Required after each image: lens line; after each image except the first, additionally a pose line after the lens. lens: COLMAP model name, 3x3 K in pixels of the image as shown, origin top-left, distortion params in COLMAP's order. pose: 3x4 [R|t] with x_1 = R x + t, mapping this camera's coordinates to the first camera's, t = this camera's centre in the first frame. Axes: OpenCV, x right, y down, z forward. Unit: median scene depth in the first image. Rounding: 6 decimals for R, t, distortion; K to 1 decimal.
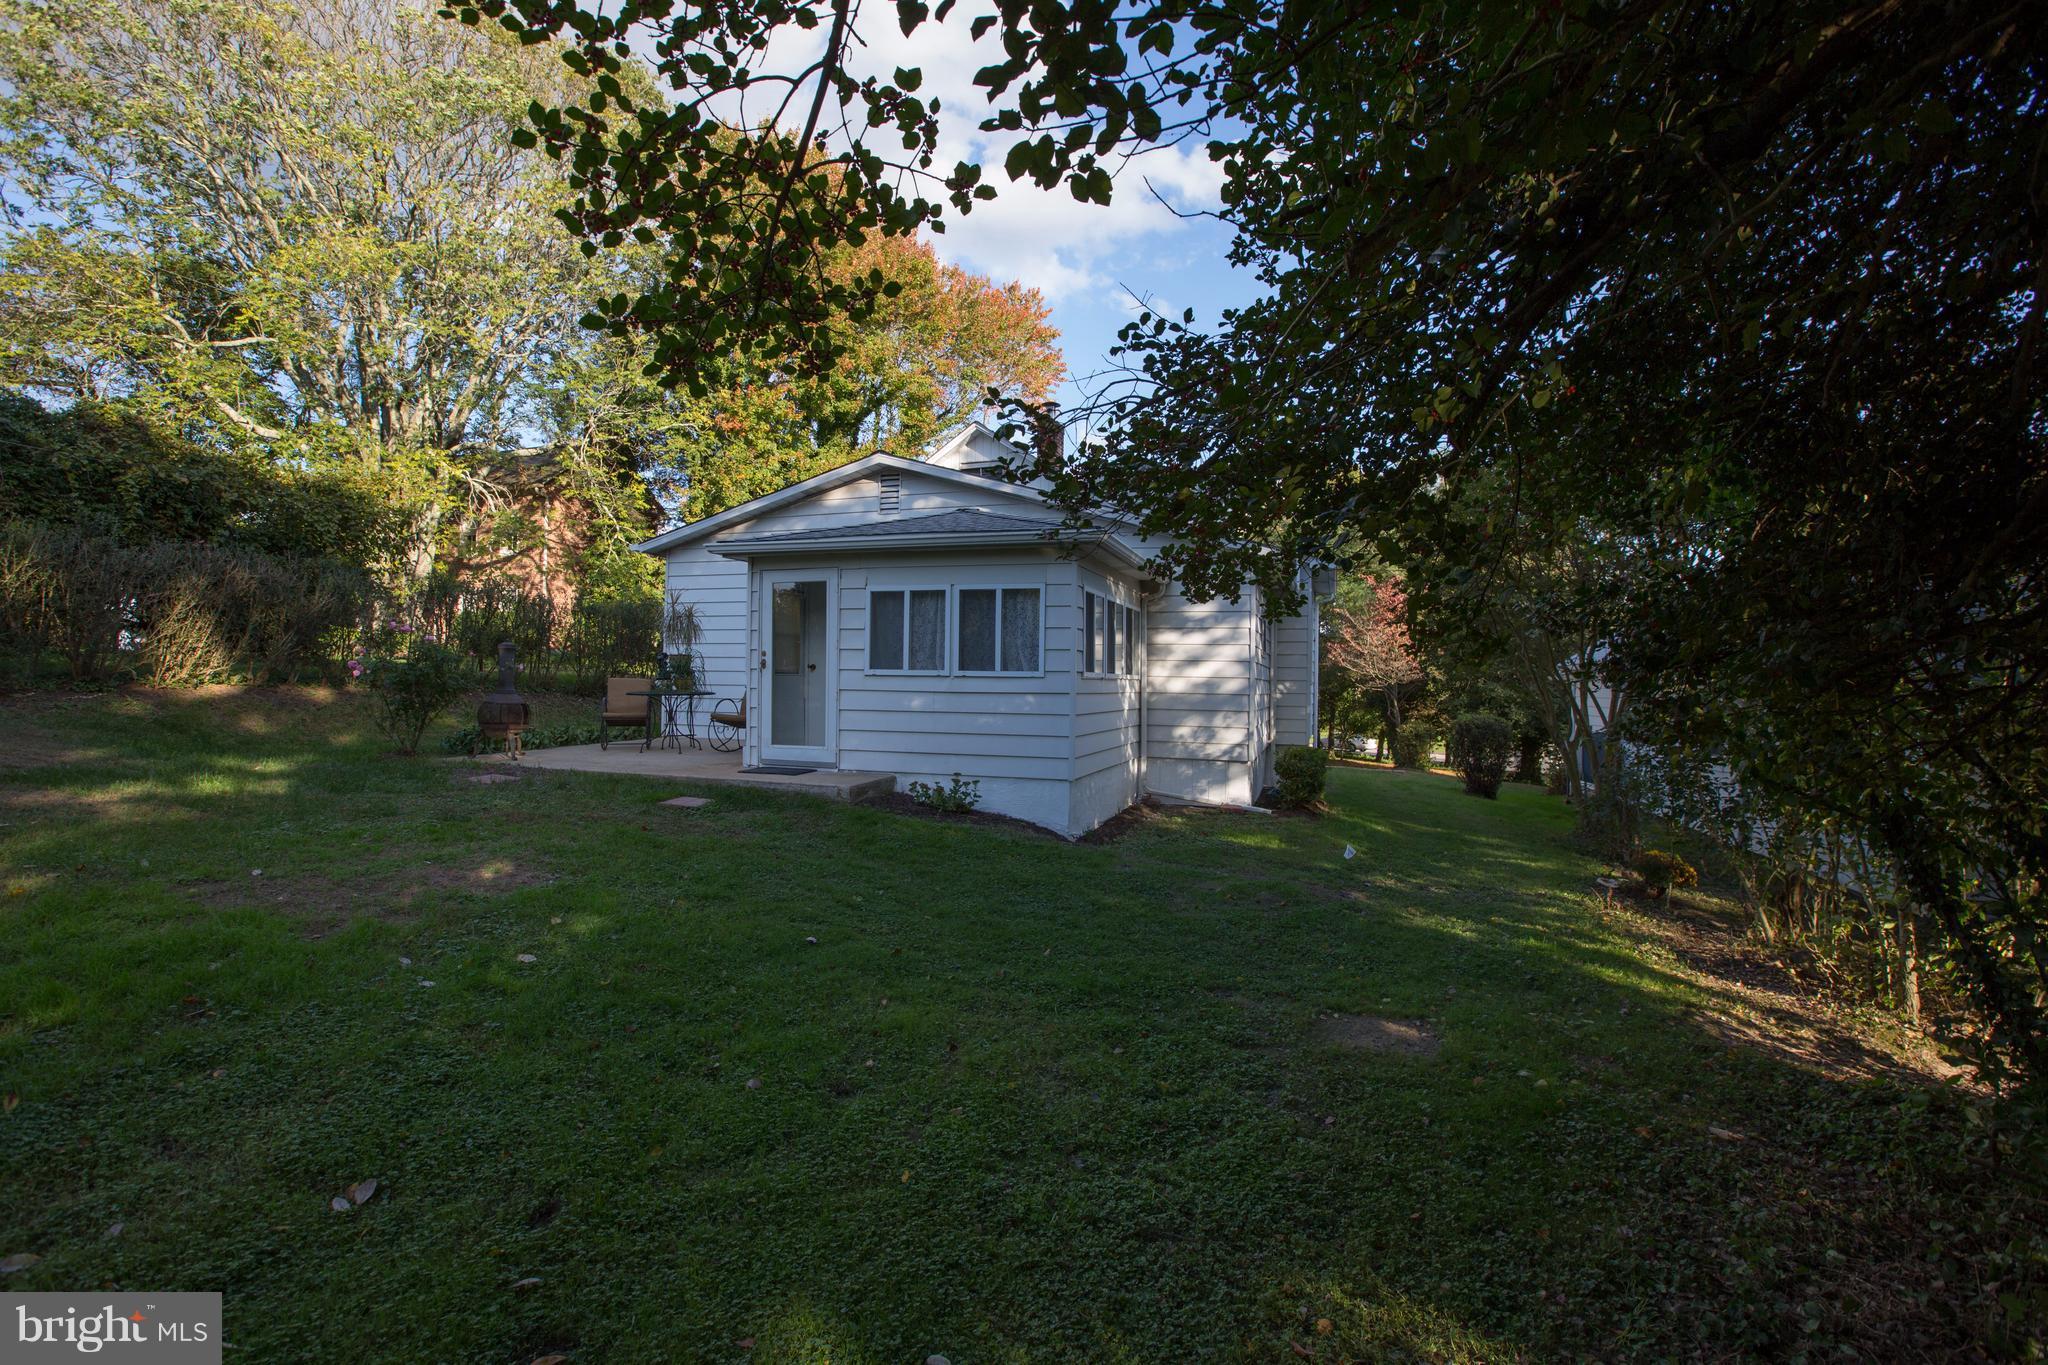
lens RADIAL K [[952.4, 0, 1001.8], [0, 952.4, 674.9], [0, 0, 1]] dist [-0.052808, 0.022203]
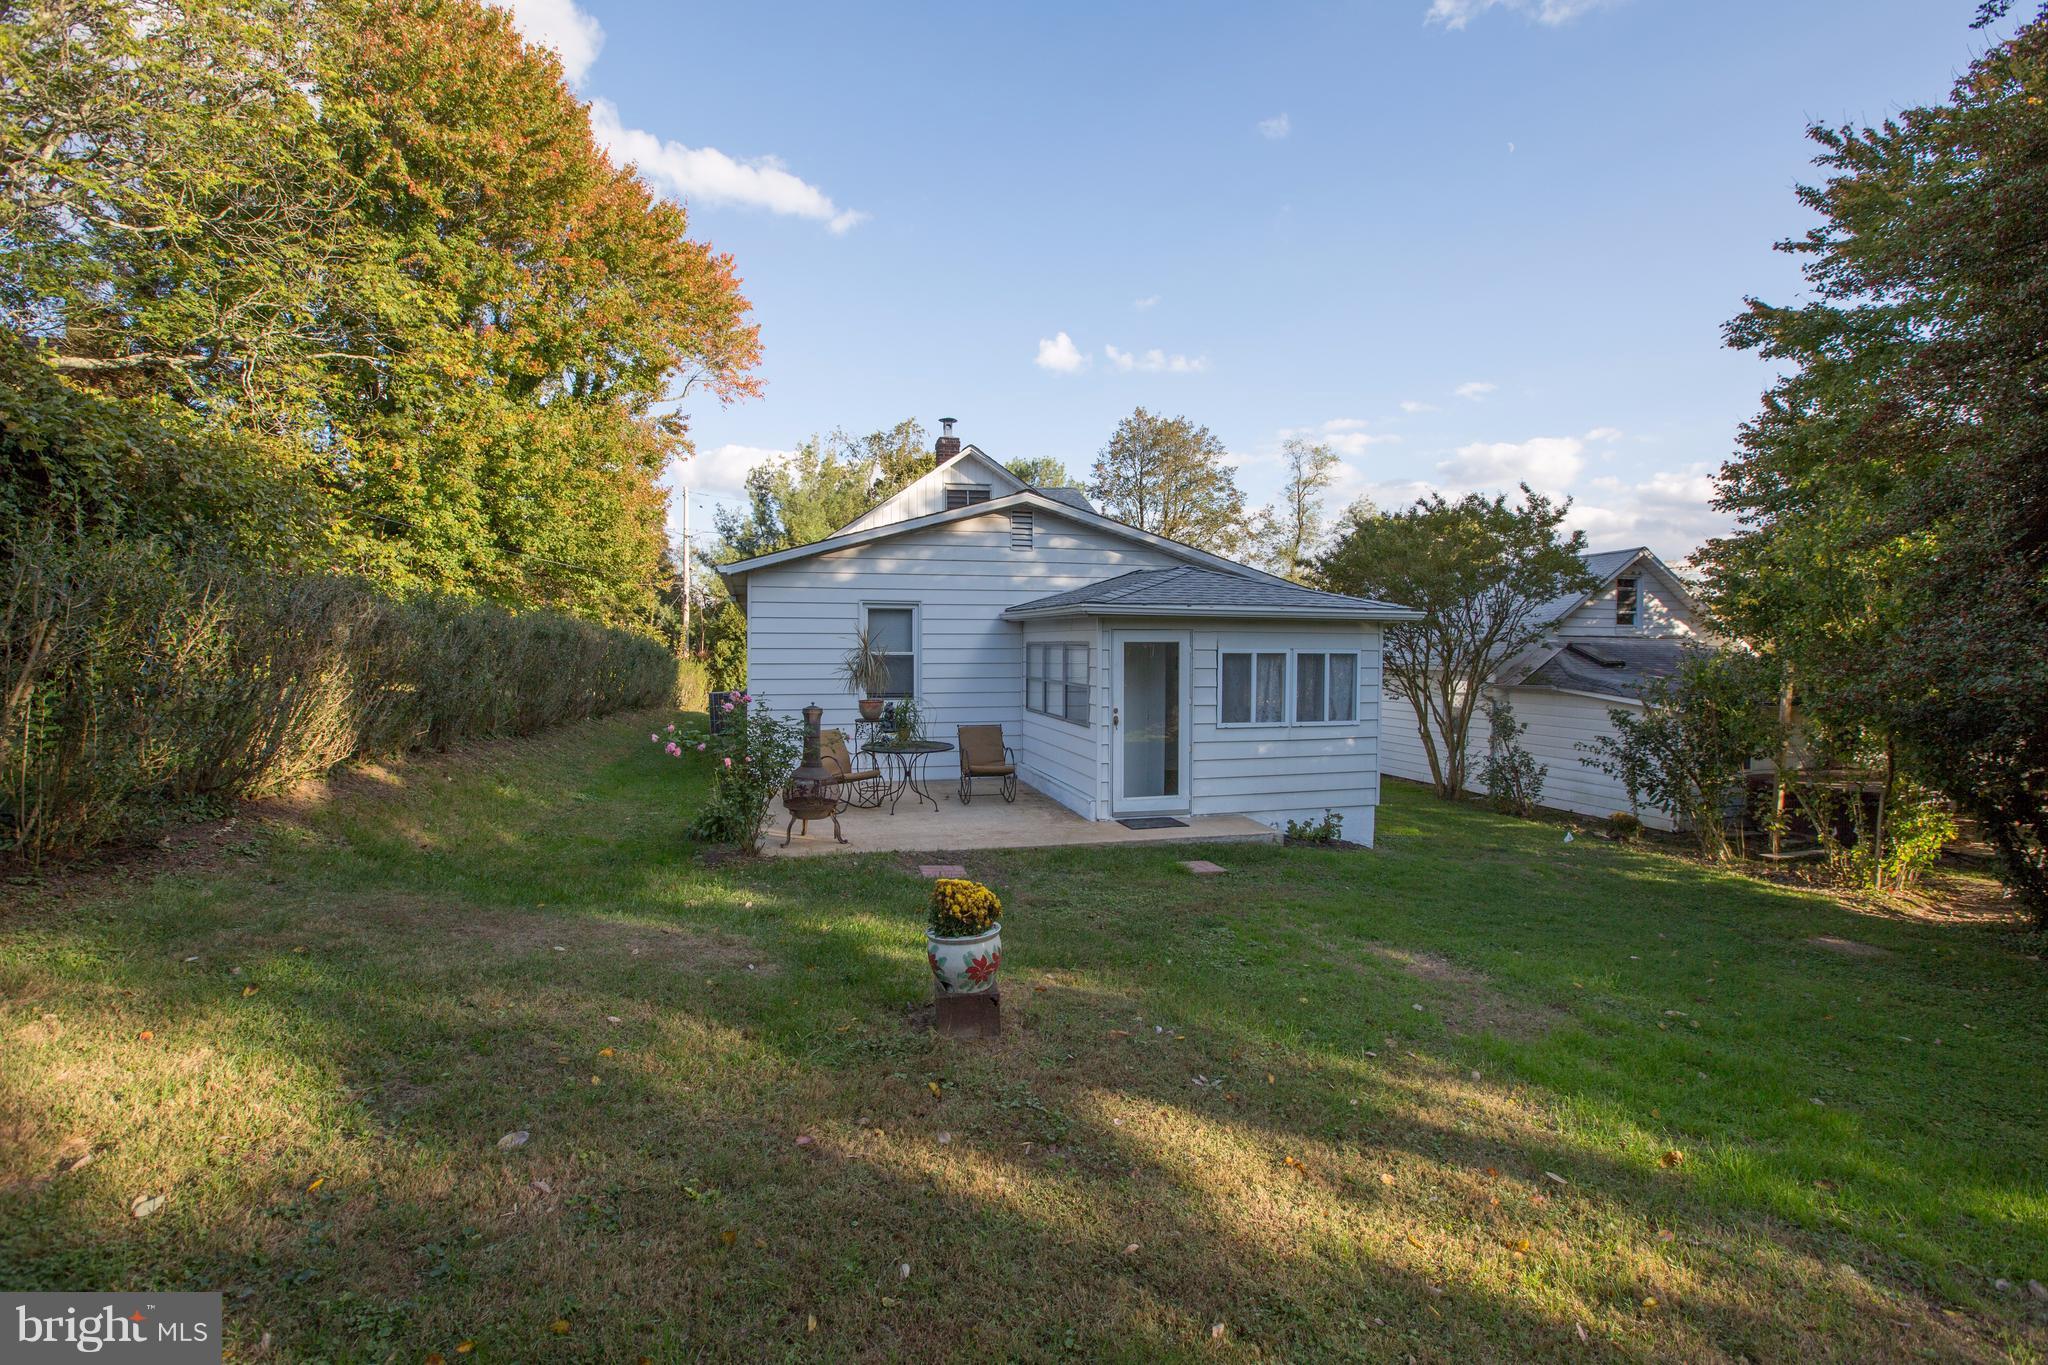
lens RADIAL K [[952.4, 0, 1001.8], [0, 952.4, 674.9], [0, 0, 1]] dist [-0.052808, 0.022203]
pose [[0.800673, -0.030224, 0.598339, -1.019033], [0.002405, 0.998881, 0.047239, -0.116603], [-0.599097, -0.036384, 0.799849, 0.273993]]
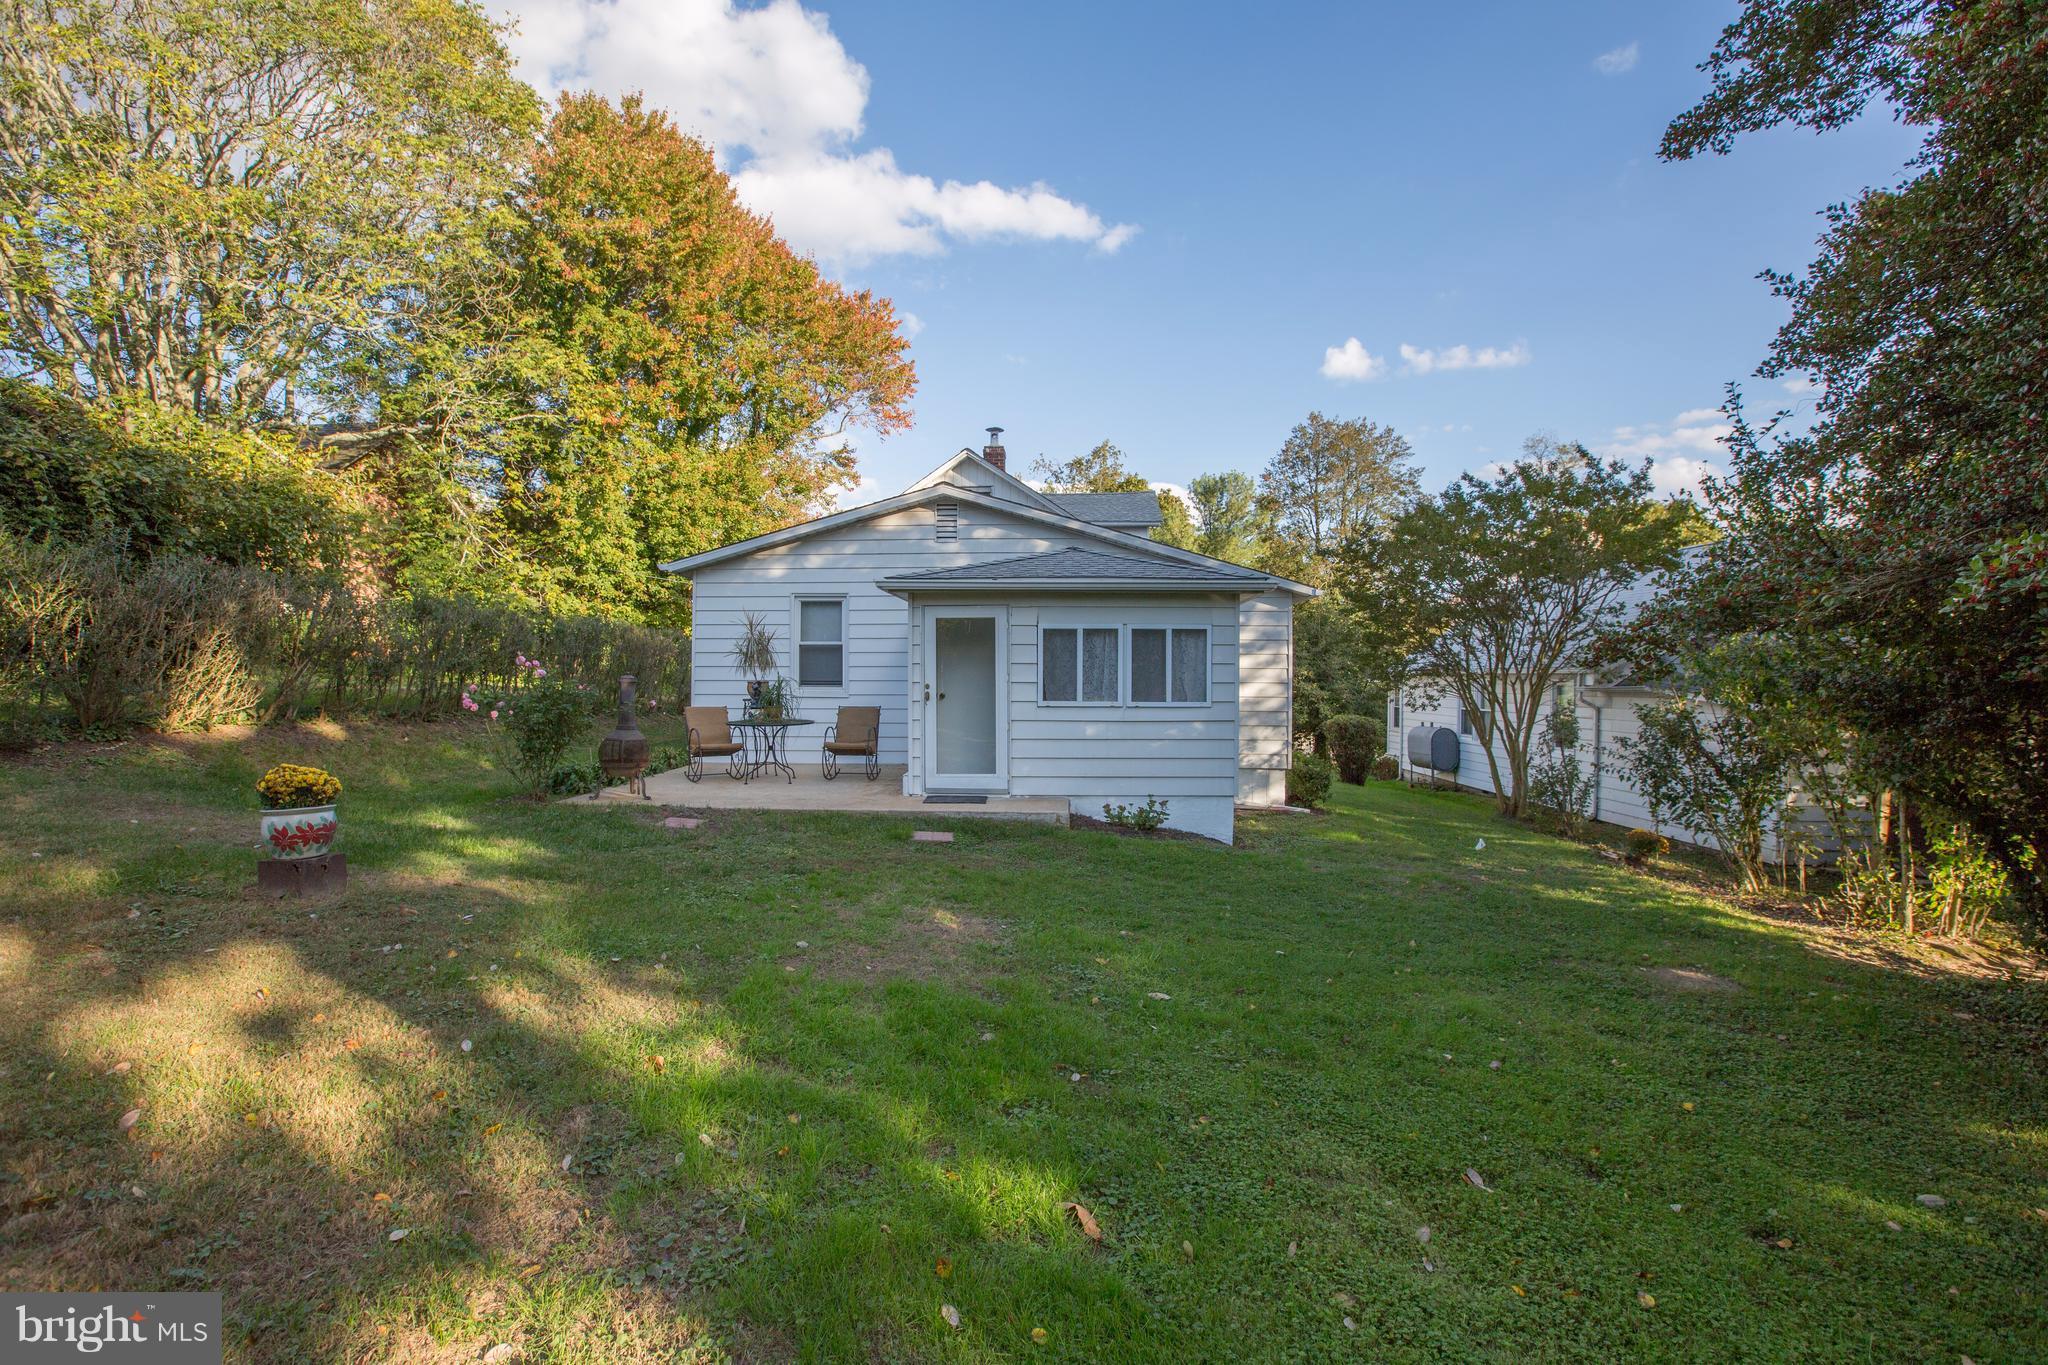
lens RADIAL K [[953.0, 0, 1007.0], [0, 953.0, 673.6], [0, 0, 1]] dist [-0.012260, 0.012537]
pose [[0.952680, -0.013221, 0.303687, -0.511164], [0.010756, 0.999894, 0.009788, -0.048636], [-0.303784, -0.006058, 0.952722, -0.014764]]
